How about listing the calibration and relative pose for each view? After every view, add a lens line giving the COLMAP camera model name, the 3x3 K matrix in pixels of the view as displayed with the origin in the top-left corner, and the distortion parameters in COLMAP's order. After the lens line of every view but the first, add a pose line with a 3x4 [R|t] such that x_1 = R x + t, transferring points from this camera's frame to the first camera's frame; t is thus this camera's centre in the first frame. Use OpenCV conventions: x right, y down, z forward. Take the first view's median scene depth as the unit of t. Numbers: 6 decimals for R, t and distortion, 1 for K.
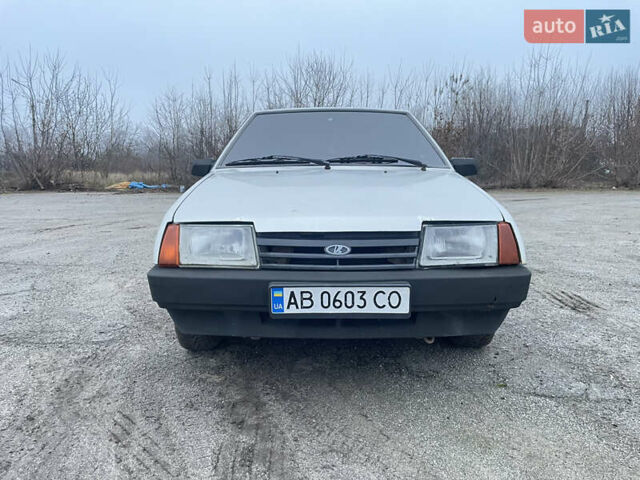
lens RADIAL K [[497.9, 0, 317.9], [0, 497.9, 243.5], [0, 0, 1]] dist [0.007740, -0.003773]
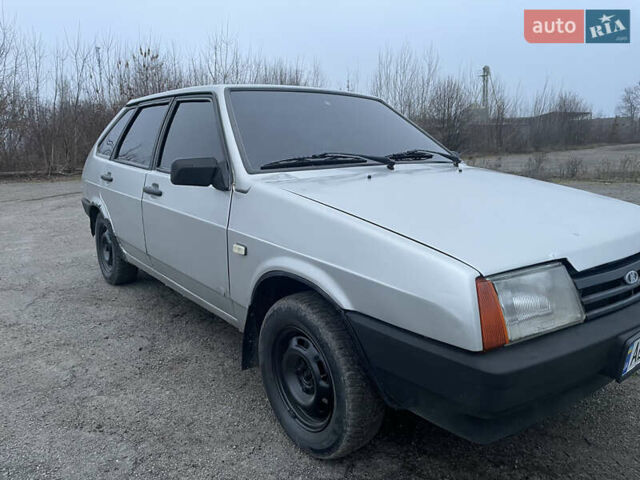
lens RADIAL K [[497.9, 0, 320.6], [0, 497.9, 237.7], [0, 0, 1]] dist [0.007740, -0.003773]
pose [[0.786795, -0.120705, 0.605297, -0.549501], [0.101875, 0.992637, 0.065525, -0.101703], [-0.608749, 0.010110, 0.793298, 0.427967]]
